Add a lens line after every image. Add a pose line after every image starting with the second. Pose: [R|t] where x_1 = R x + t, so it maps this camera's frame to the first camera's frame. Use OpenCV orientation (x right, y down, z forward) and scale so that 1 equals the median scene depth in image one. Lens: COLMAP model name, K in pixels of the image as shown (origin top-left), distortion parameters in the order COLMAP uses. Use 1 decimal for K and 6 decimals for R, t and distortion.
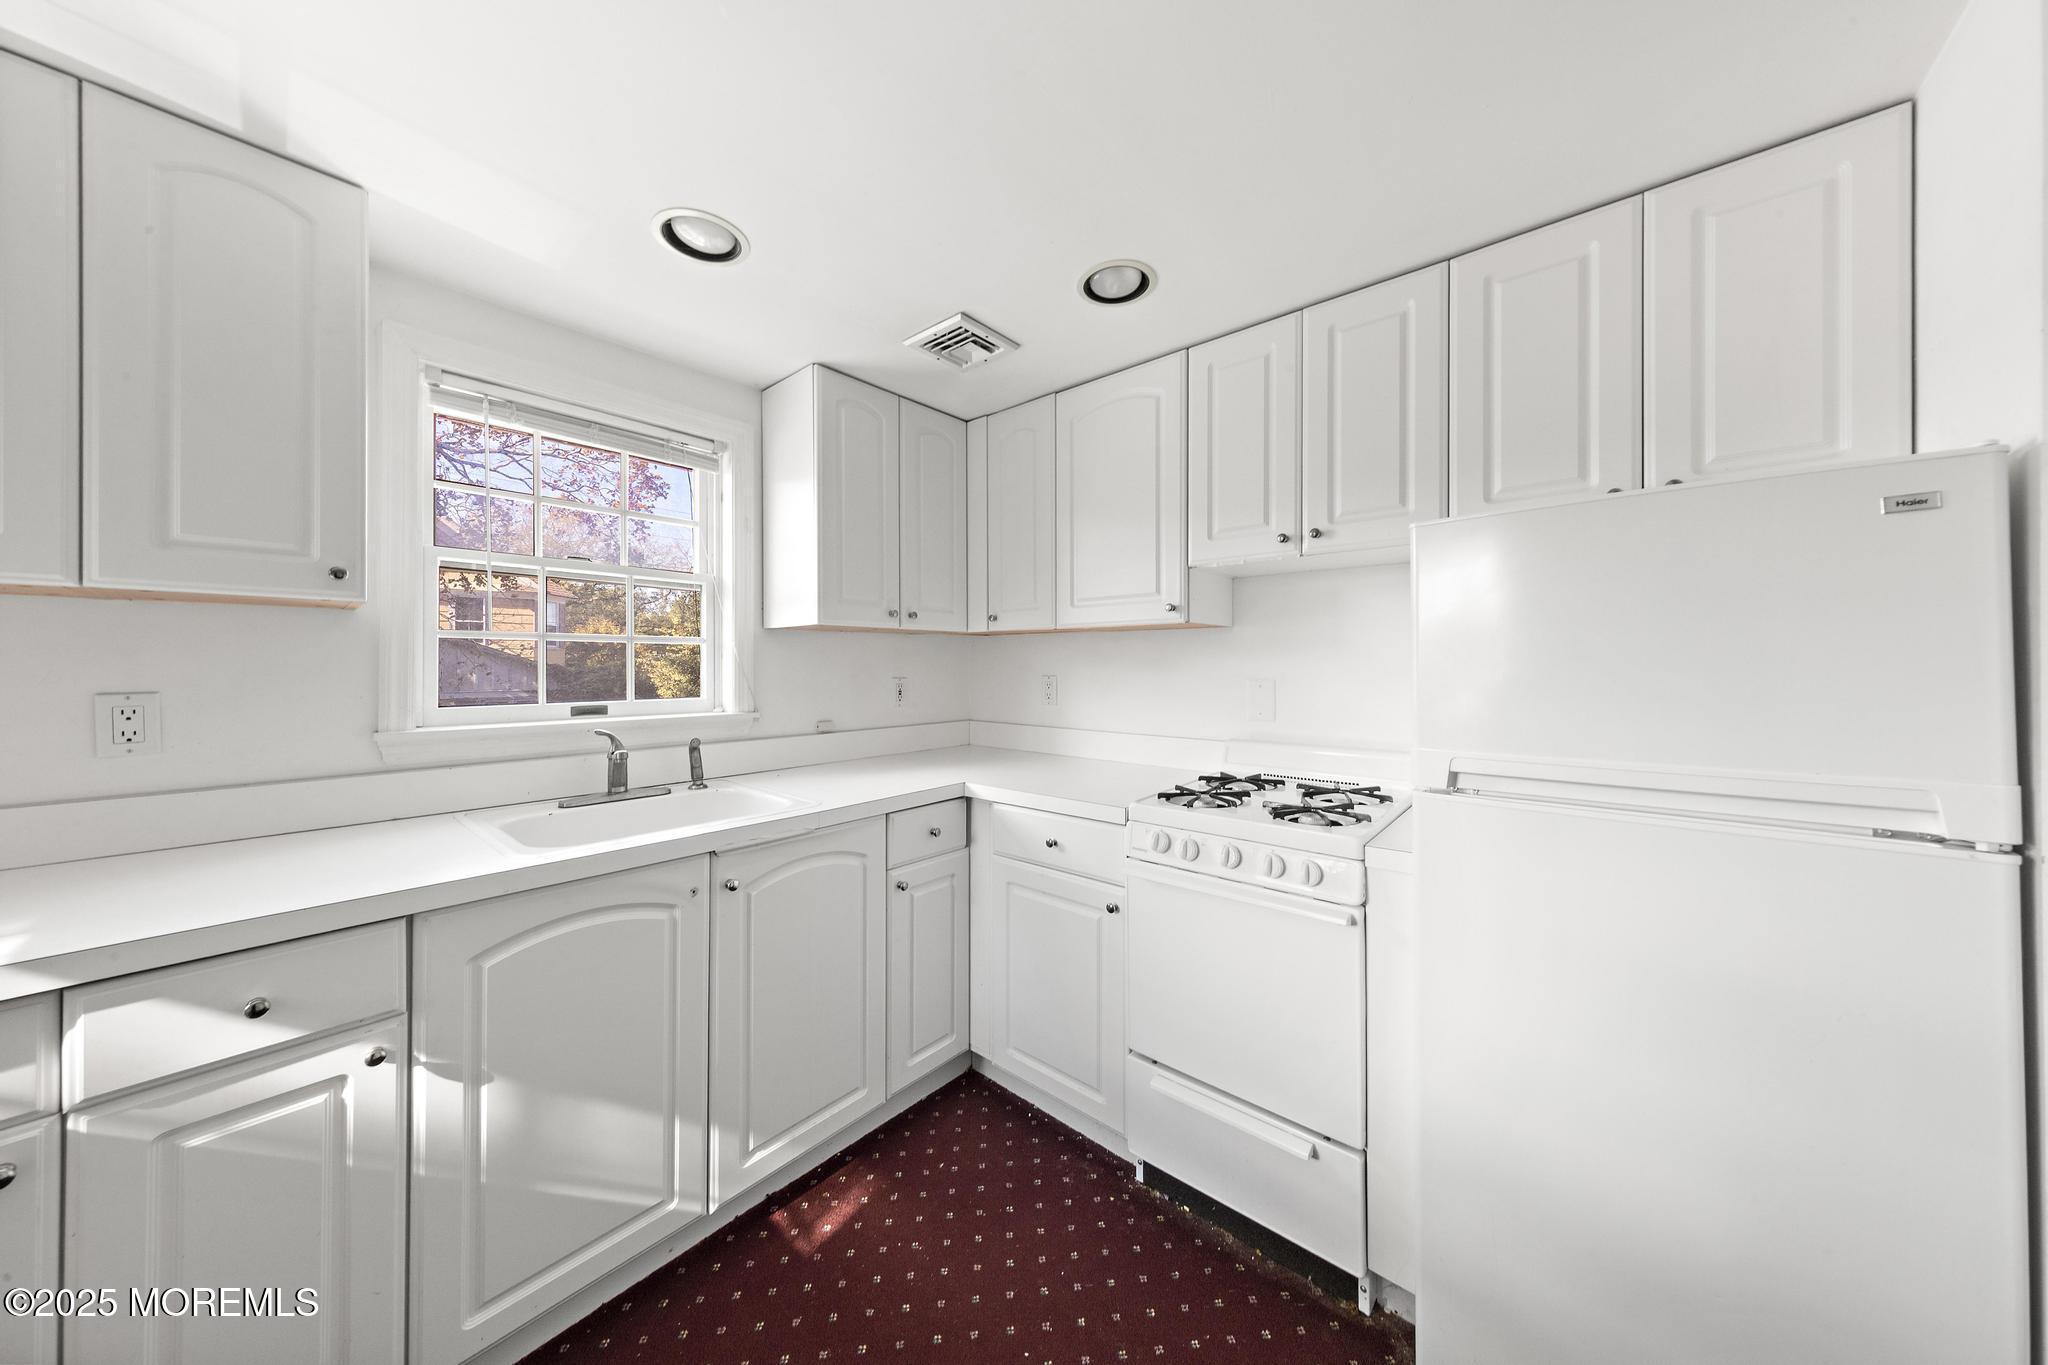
lens RADIAL K [[651.4, 0, 1025.1], [0, 651.4, 663.9], [0, 0, 1]] dist [0.002383, -0.000007]
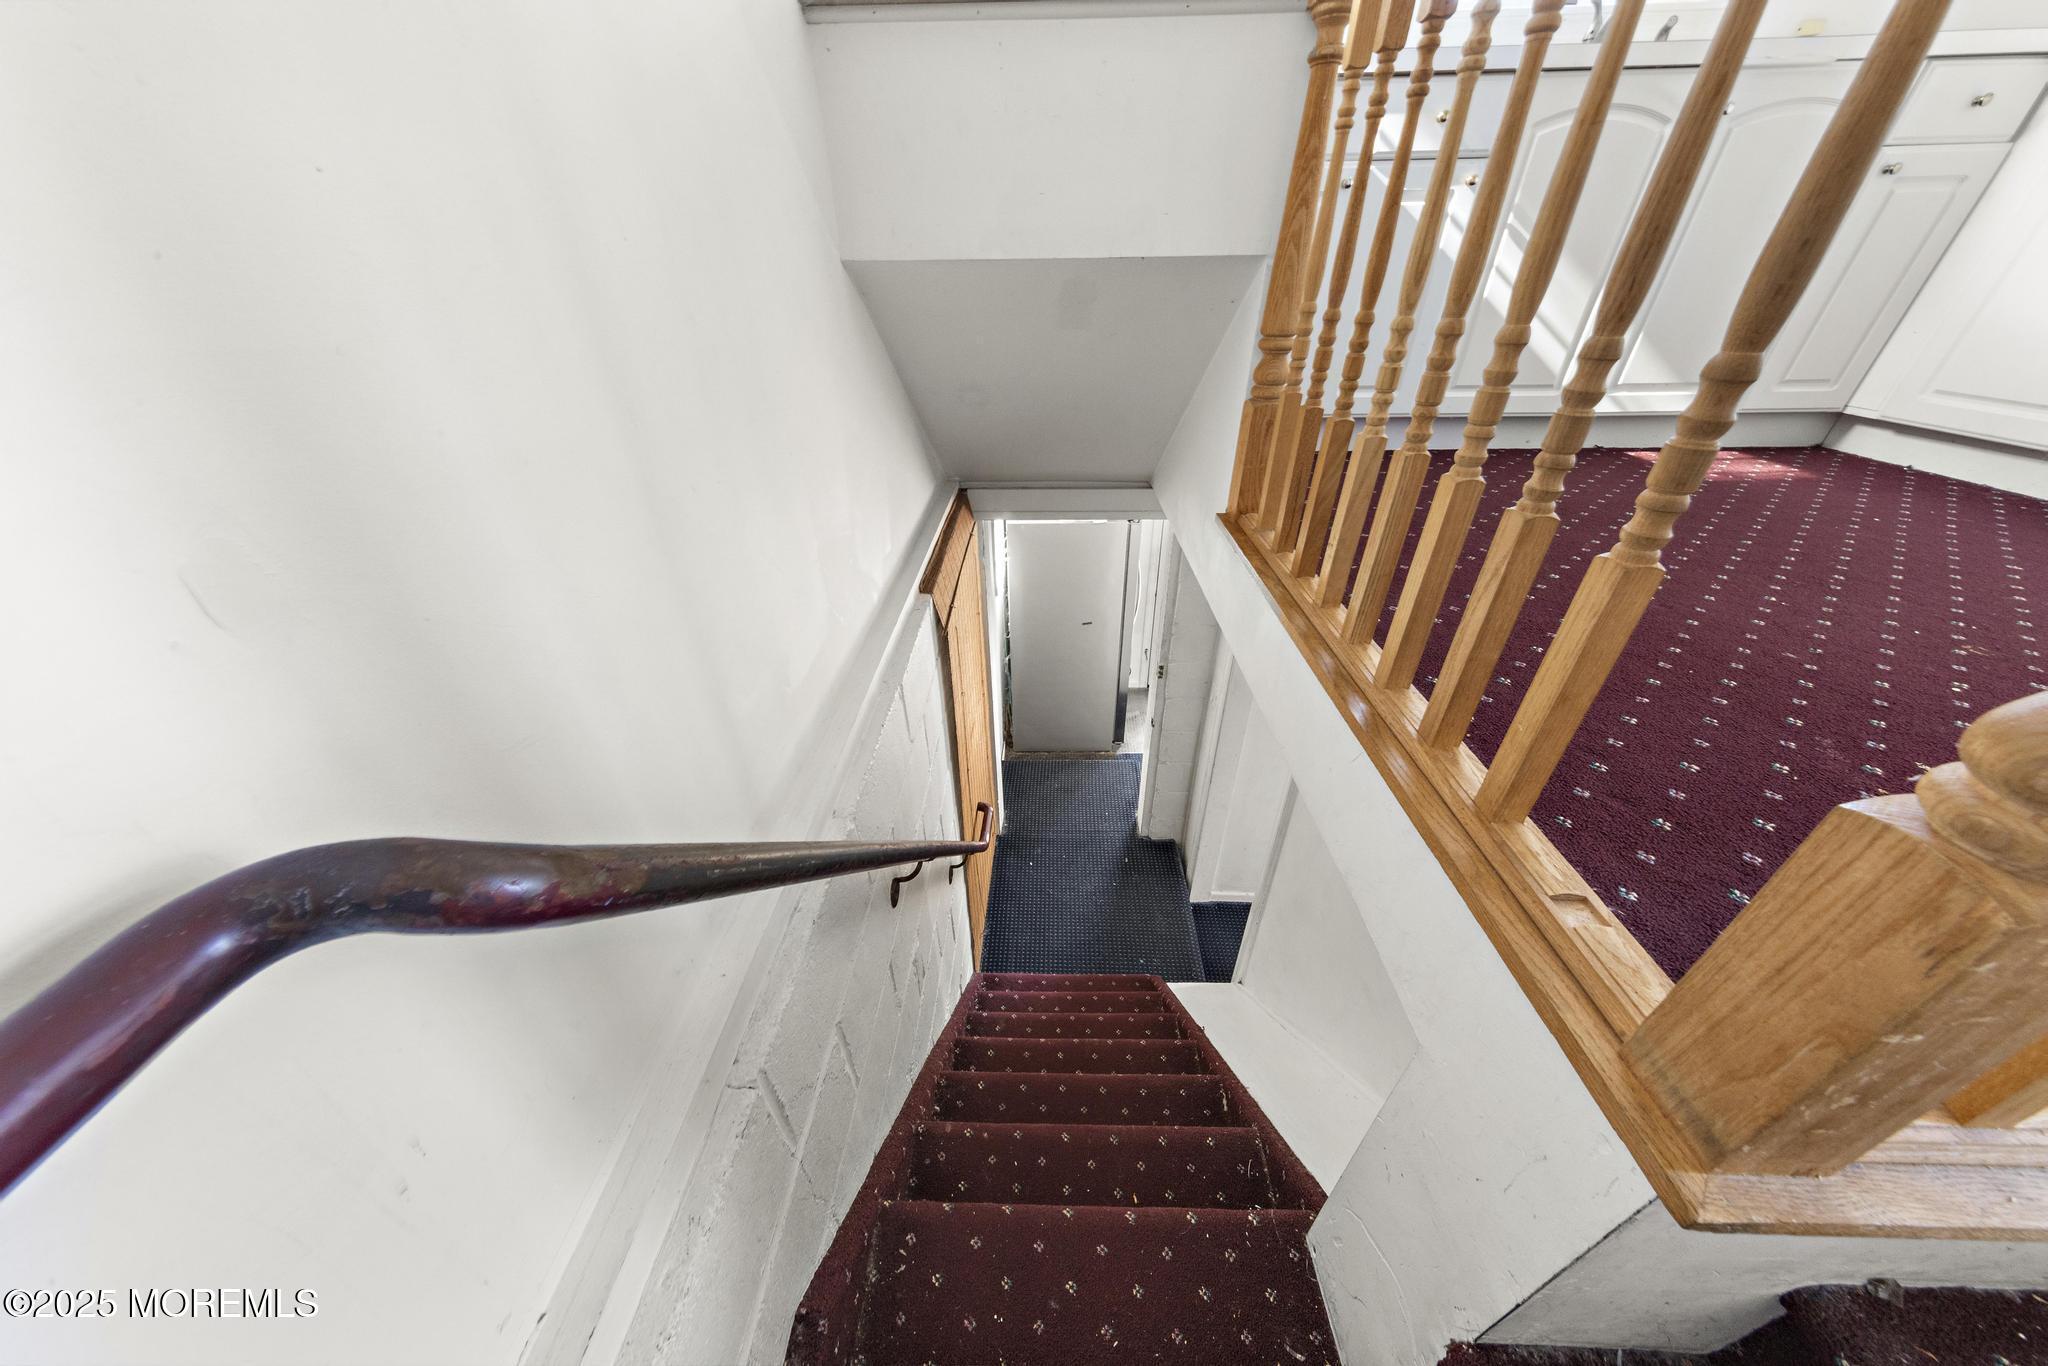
lens RADIAL K [[644.0, 0, 1028.9], [0, 644.0, 683.6], [0, 0, 1]] dist [0.007755, -0.000054]
pose [[0.634561, 0.413000, -0.653271, -0.056345], [0.014427, 0.838774, 0.544289, 0.420490], [0.772738, -0.354810, 0.526295, -0.664927]]
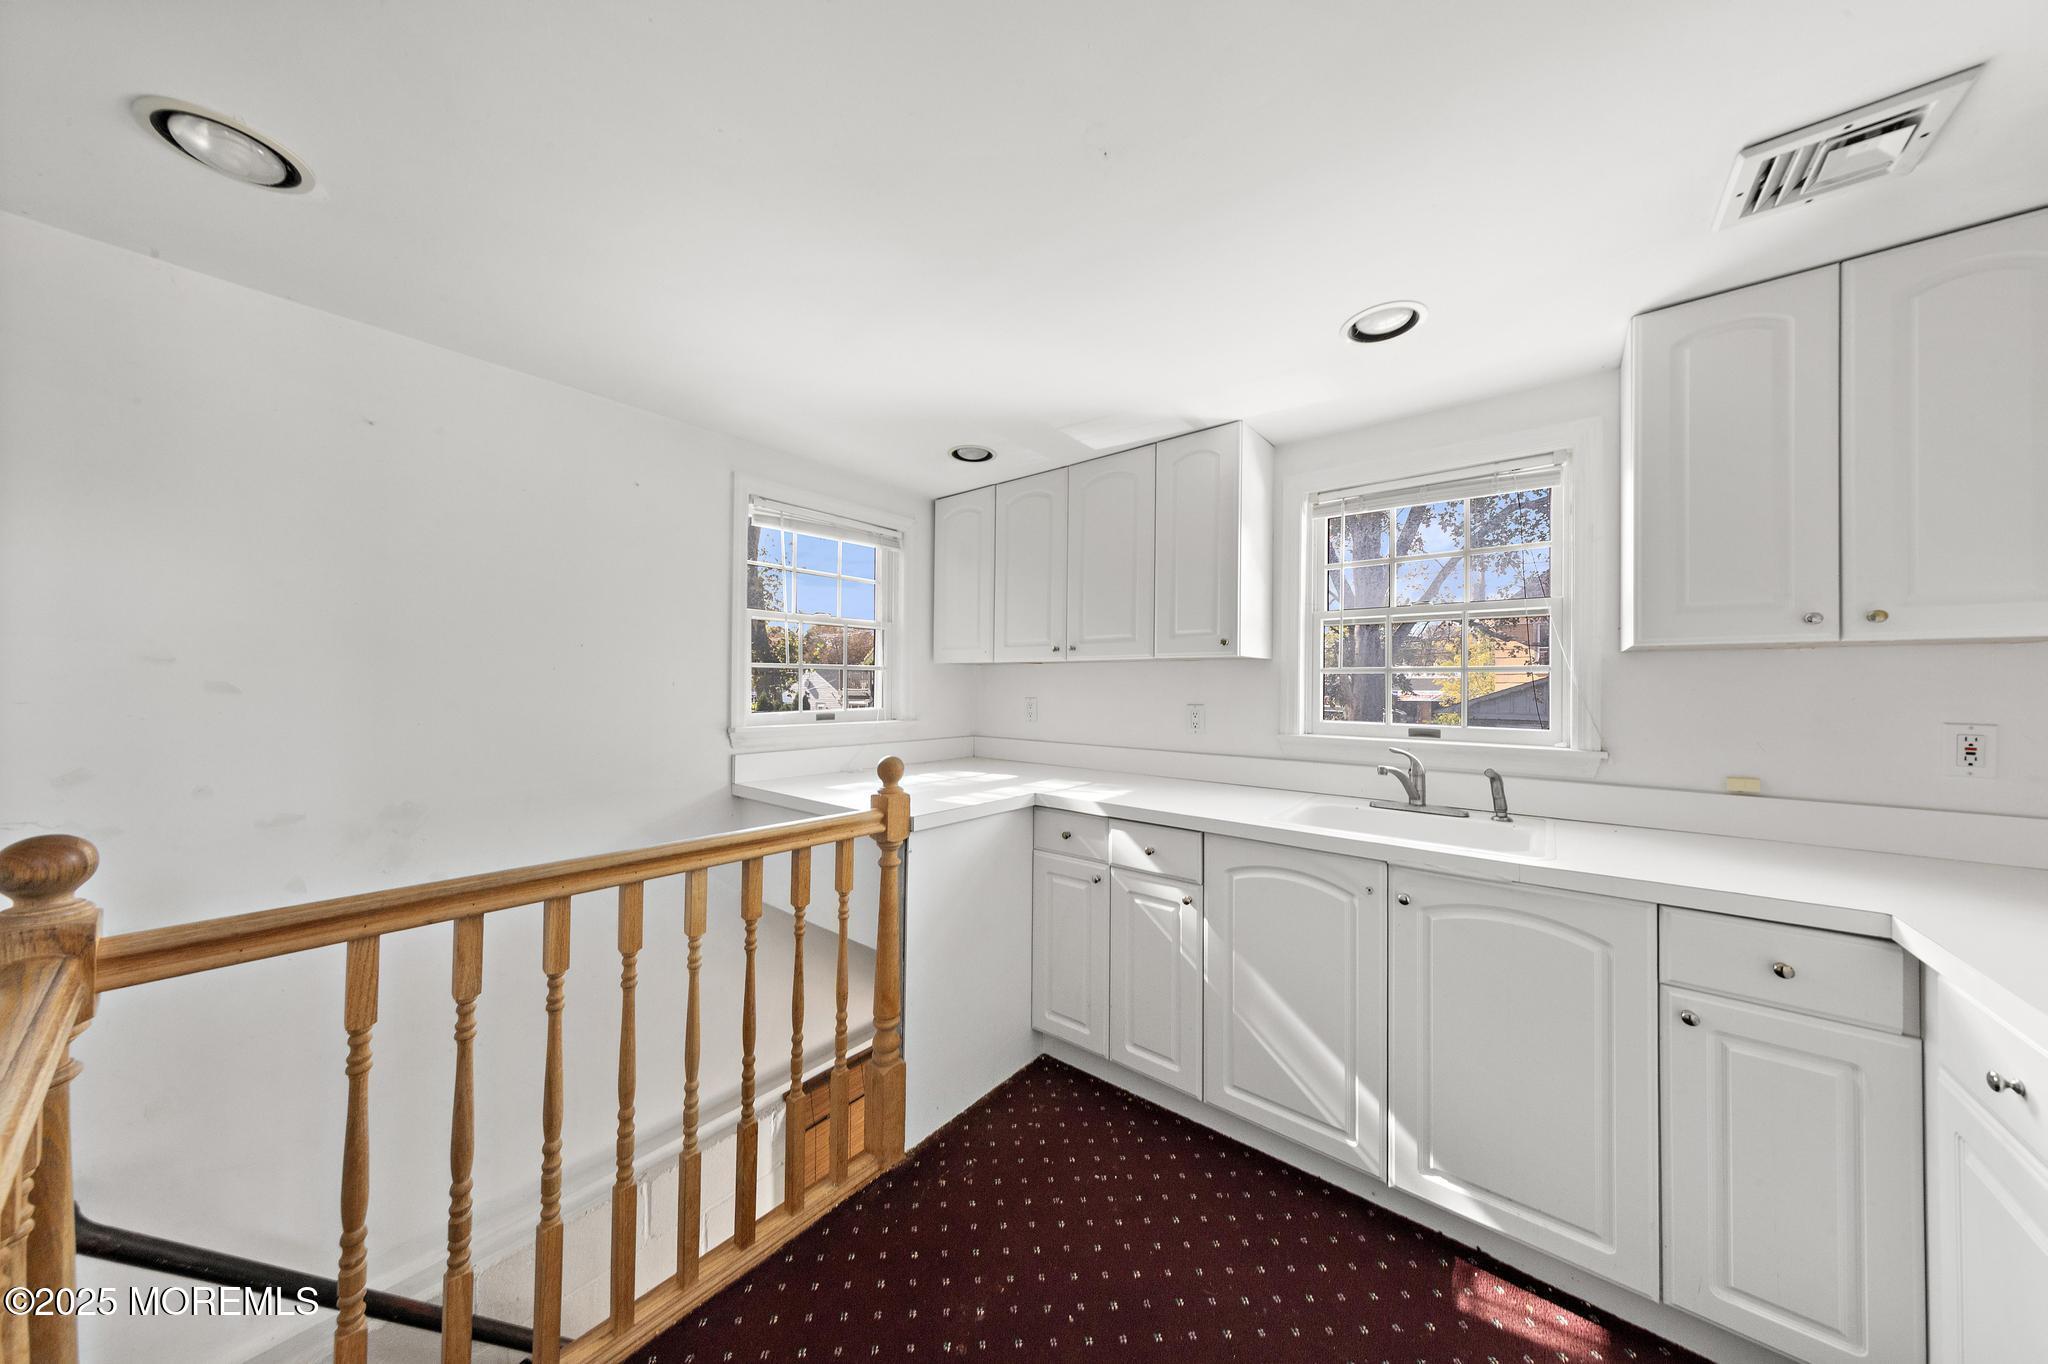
lens RADIAL K [[644.0, 0, 1028.9], [0, 644.0, 682.6], [0, 0, 1]] dist [0.007755, -0.000054]
pose [[0.032991, -0.004039, -0.999447, 0.473763], [-0.004346, 0.999982, -0.004185, -0.010855], [0.999446, 0.004482, 0.032973, 0.264147]]
